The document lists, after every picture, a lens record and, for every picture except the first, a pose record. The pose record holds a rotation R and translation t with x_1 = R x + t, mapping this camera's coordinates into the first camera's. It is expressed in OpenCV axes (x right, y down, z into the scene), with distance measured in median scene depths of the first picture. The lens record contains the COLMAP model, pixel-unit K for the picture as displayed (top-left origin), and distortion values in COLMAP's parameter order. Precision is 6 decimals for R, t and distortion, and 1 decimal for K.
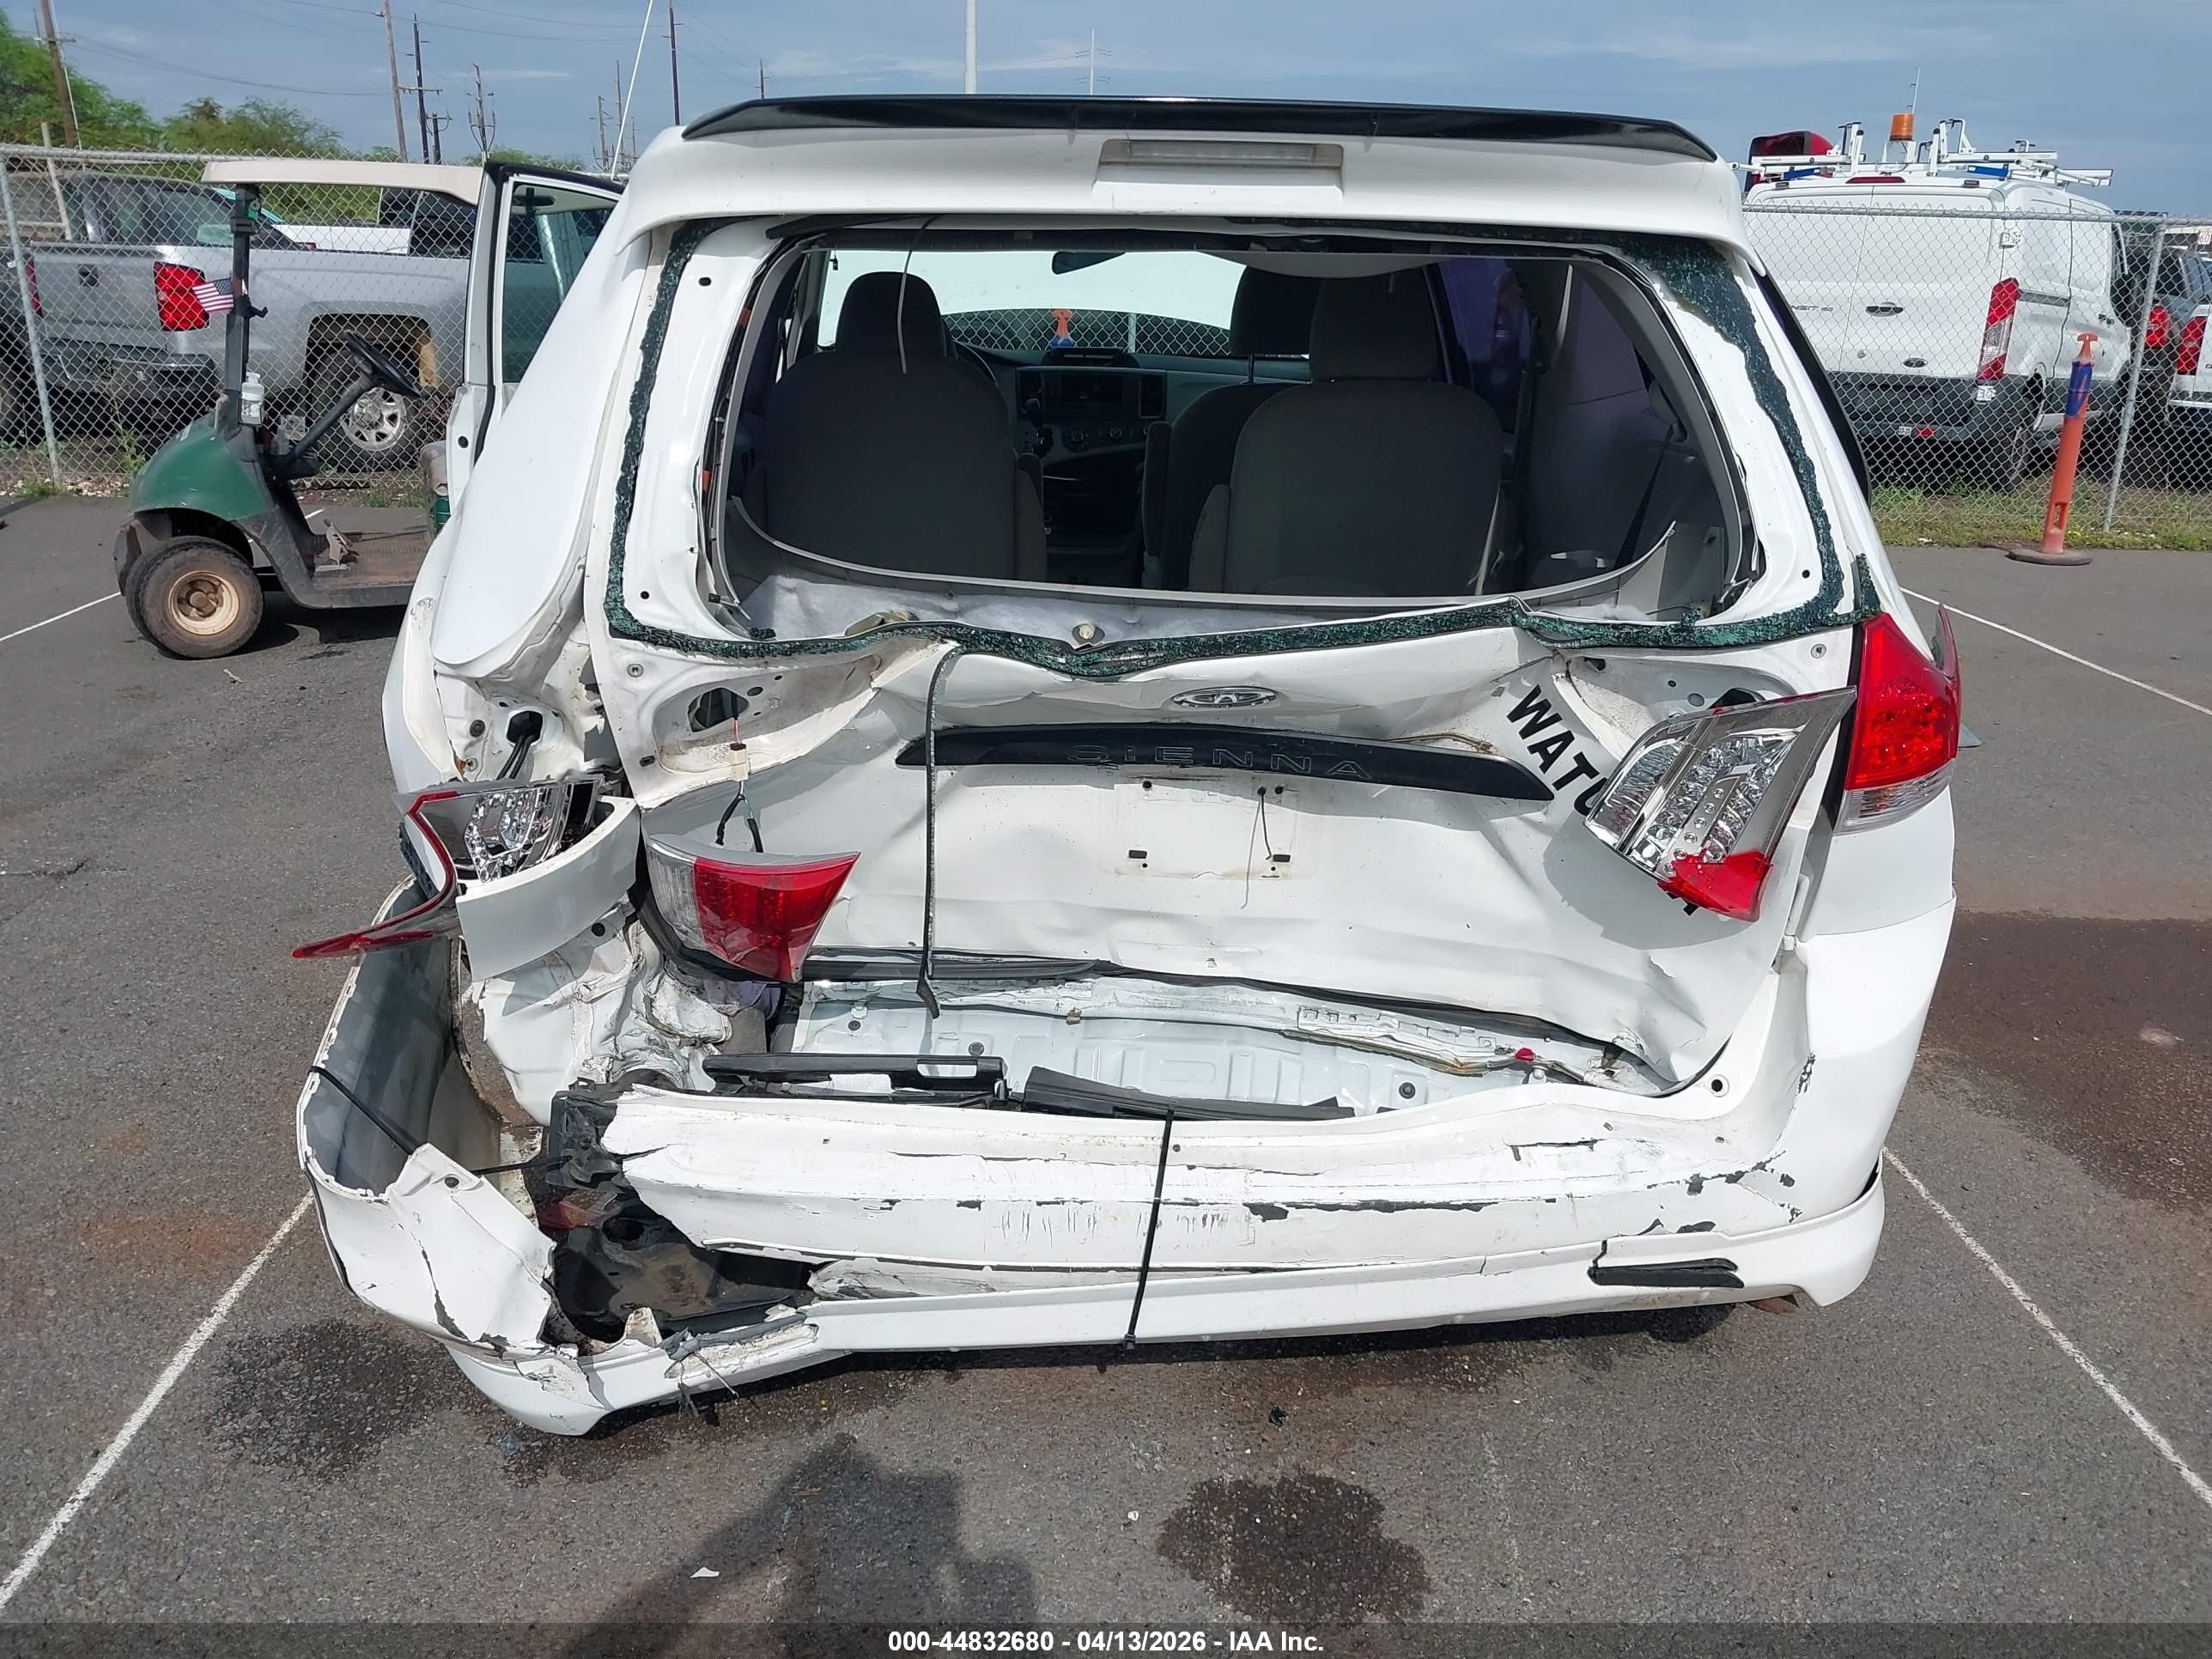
lens RADIAL K [[1782.8, 0, 1119.6], [0, 1782.8, 819.2], [0, 0, 1]] dist [0.011139, -0.007094]
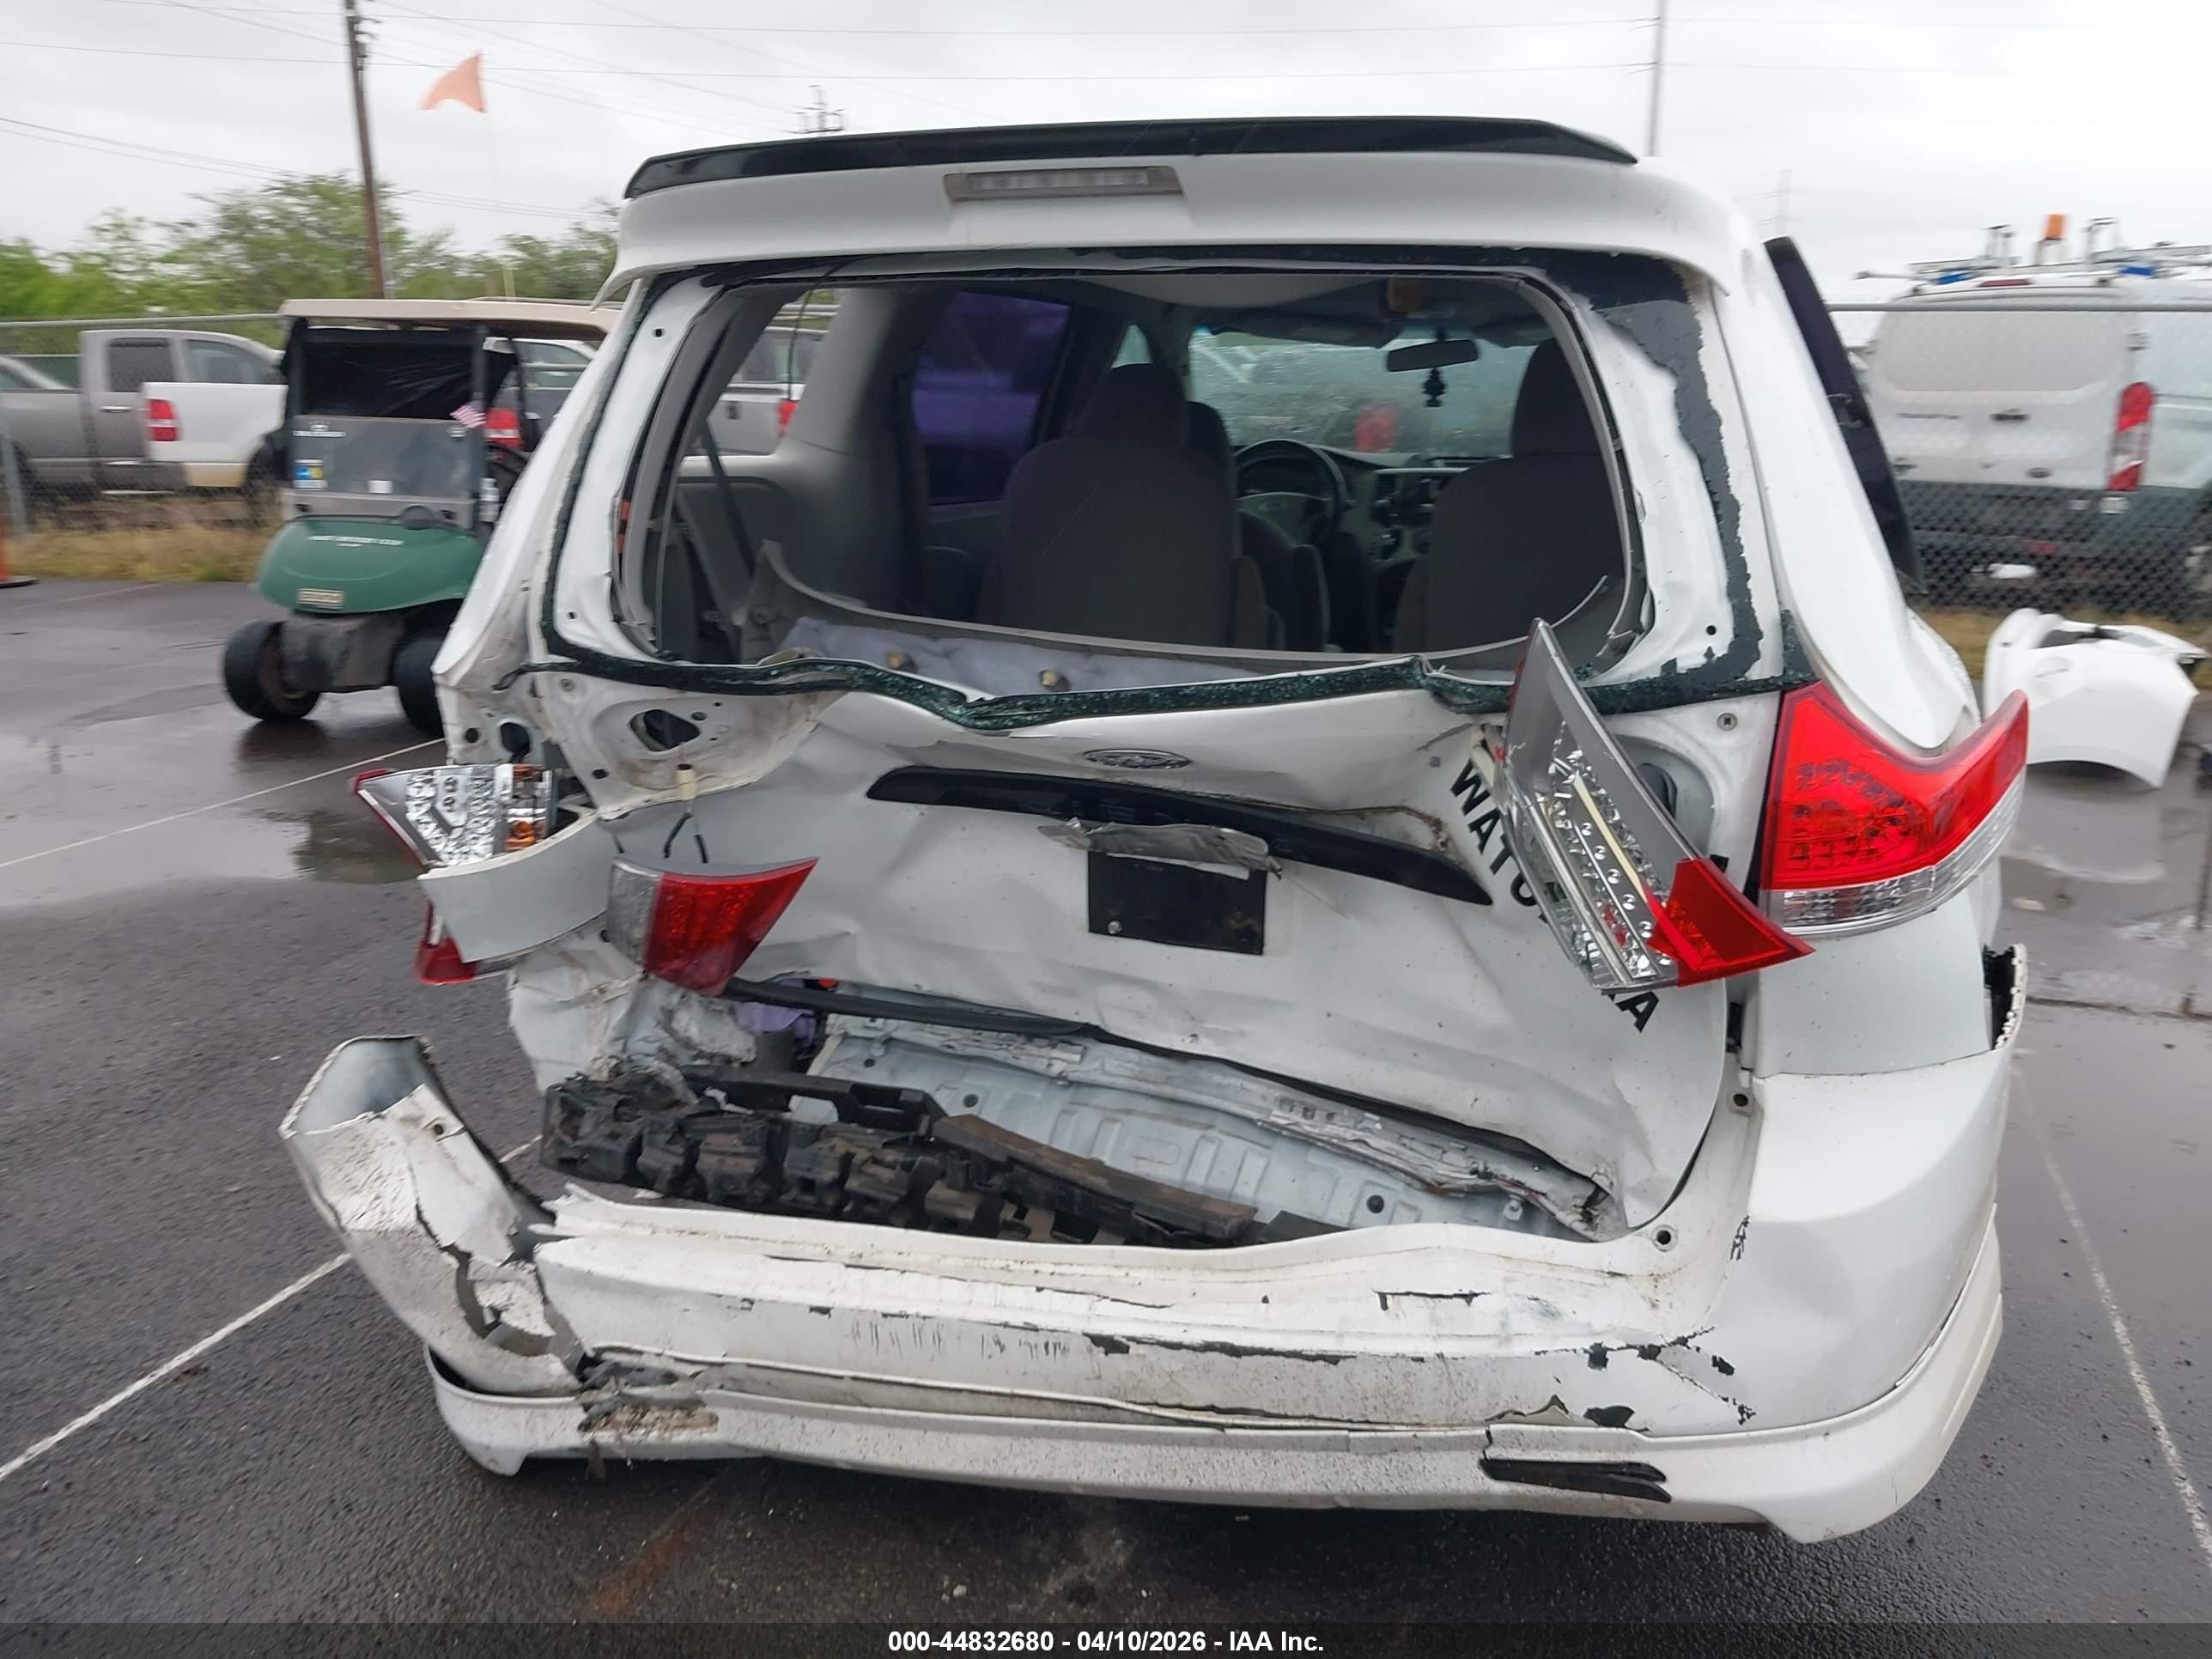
lens RADIAL K [[1741.1, 0, 1103.6], [0, 1741.1, 776.0], [0, 0, 1]] dist [-0.029538, -0.002227]
pose [[0.932451, 0.061725, -0.355984, 0.363128], [-0.094838, 0.992563, -0.076314, 0.018976], [0.348626, 0.104920, 0.931371, 0.123034]]
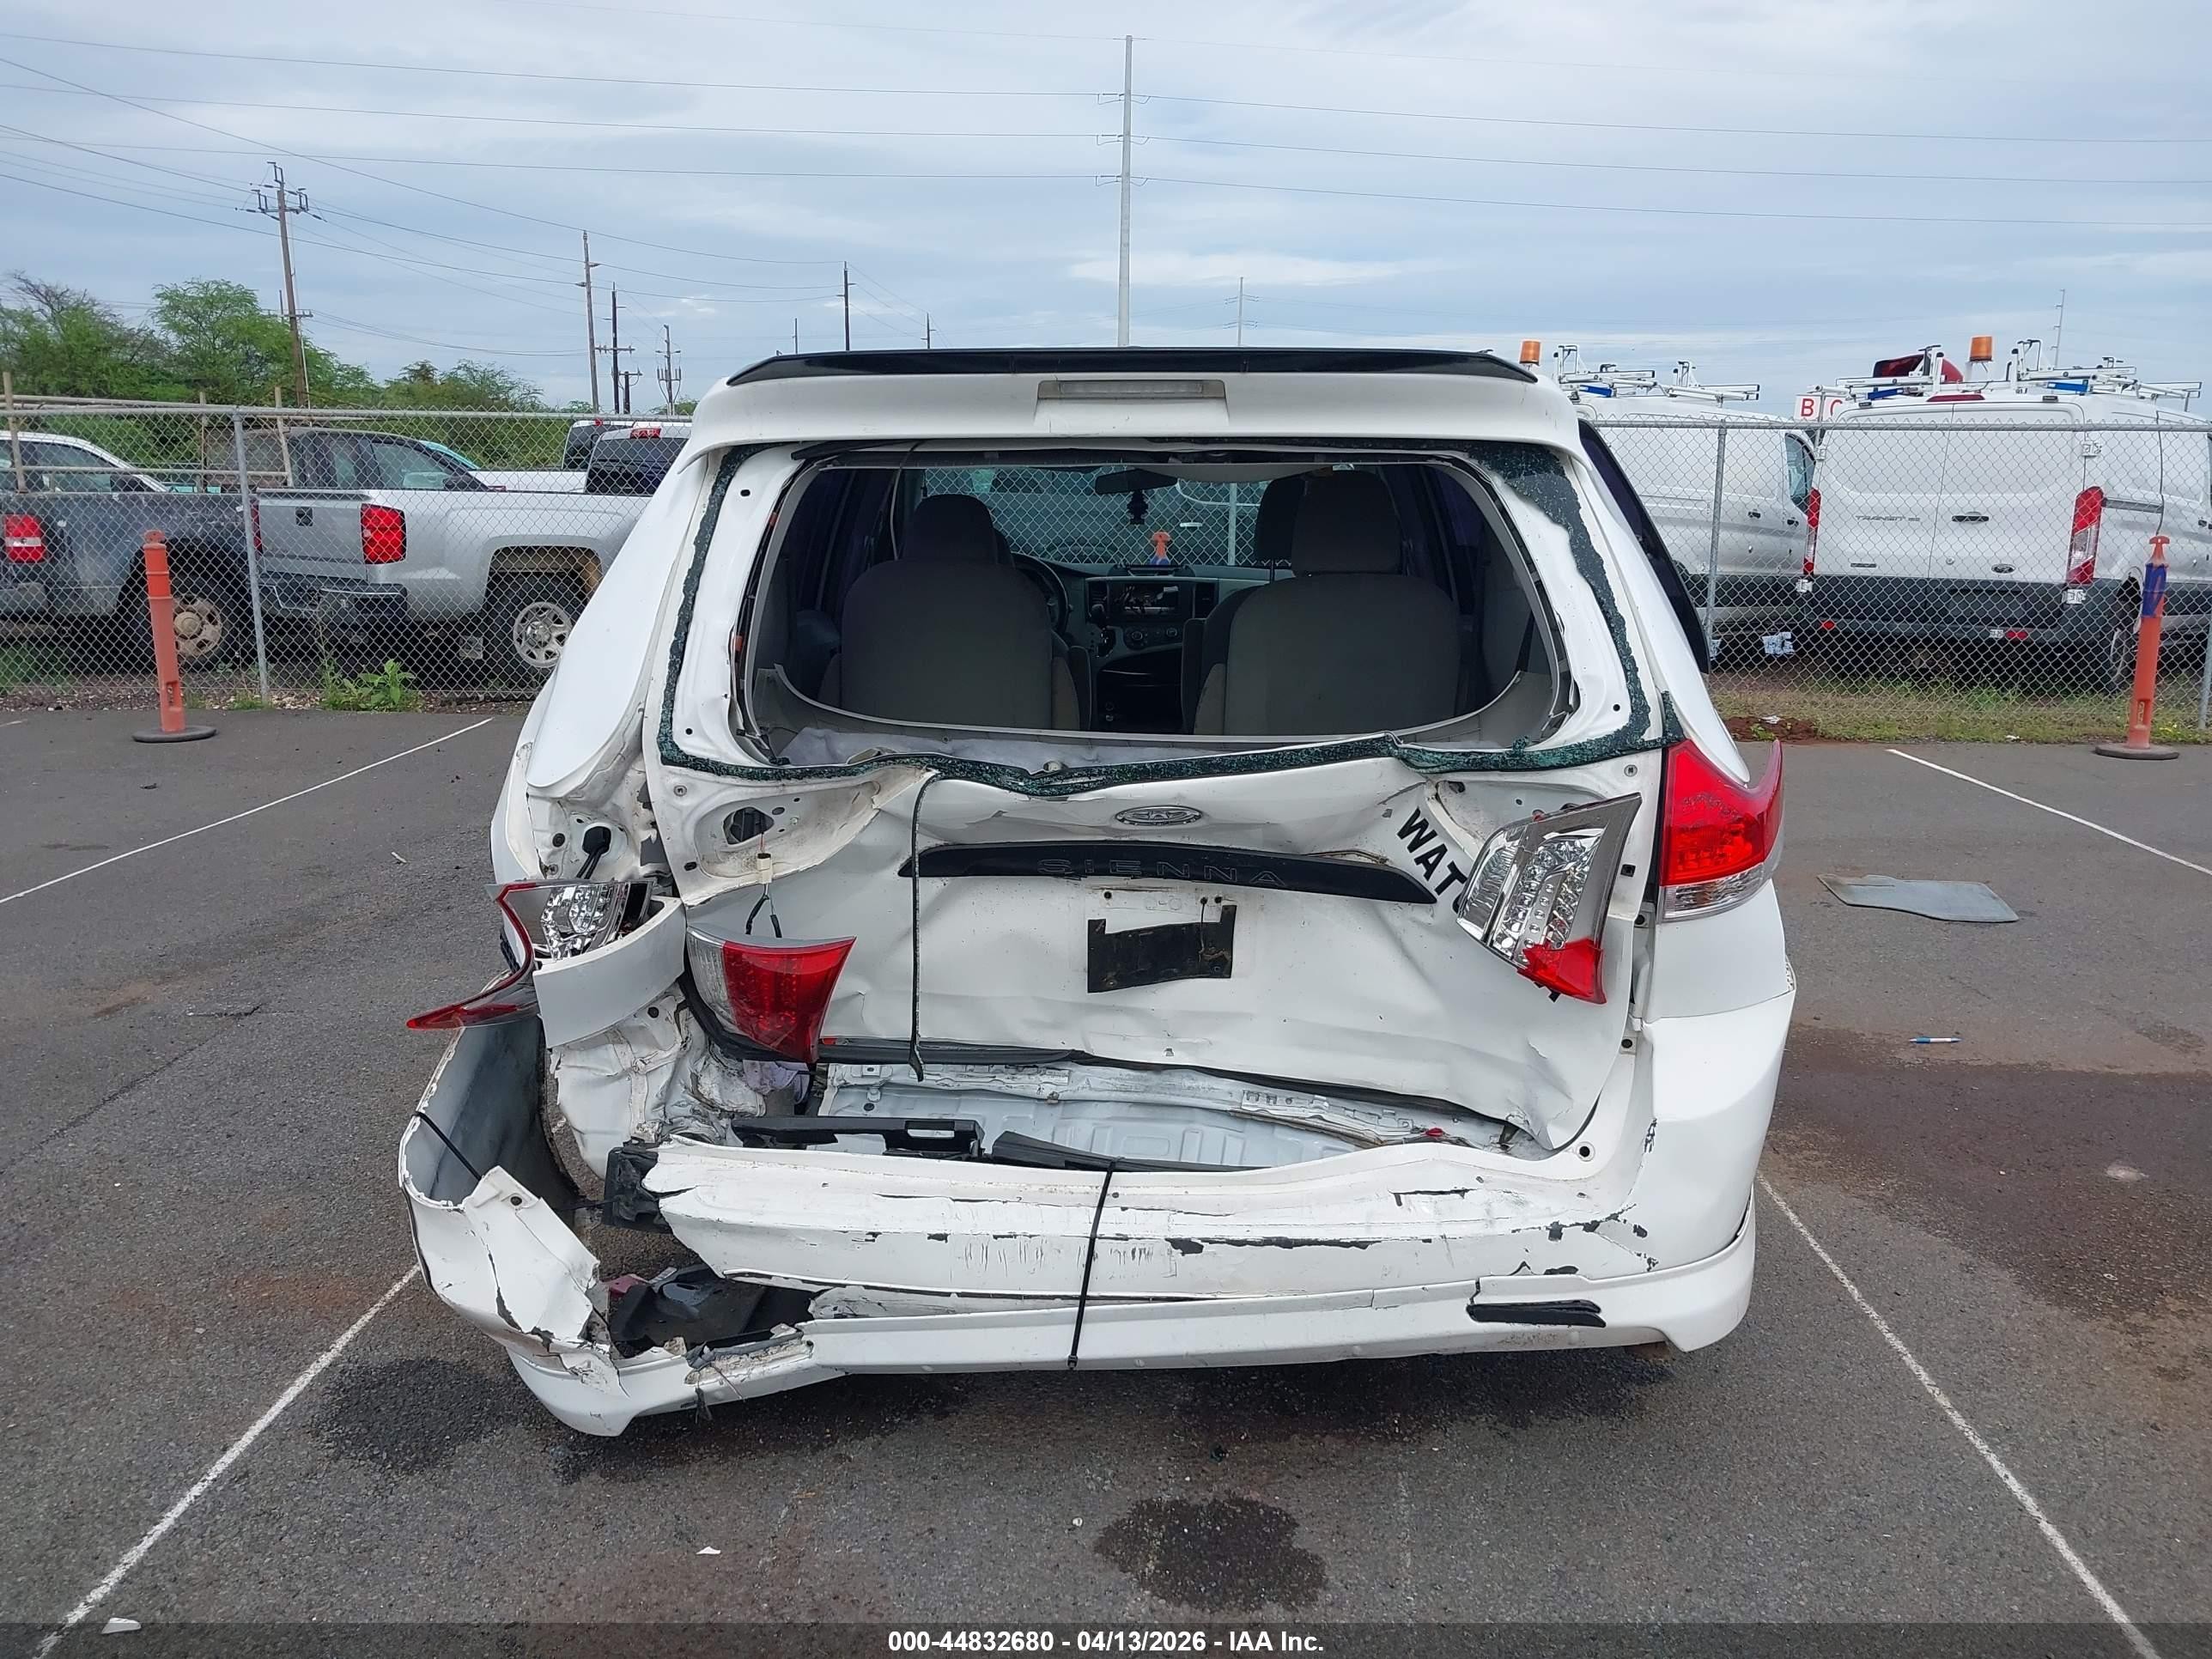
lens RADIAL K [[1773.0, 0, 1102.7], [0, 1773.0, 791.4], [0, 0, 1]] dist [0.015822, -0.009509]
pose [[0.995976, -0.003417, -0.089550, 0.126454], [-0.008747, 0.990796, -0.135082, 0.075805], [0.089187, 0.135322, 0.986779, -0.193823]]
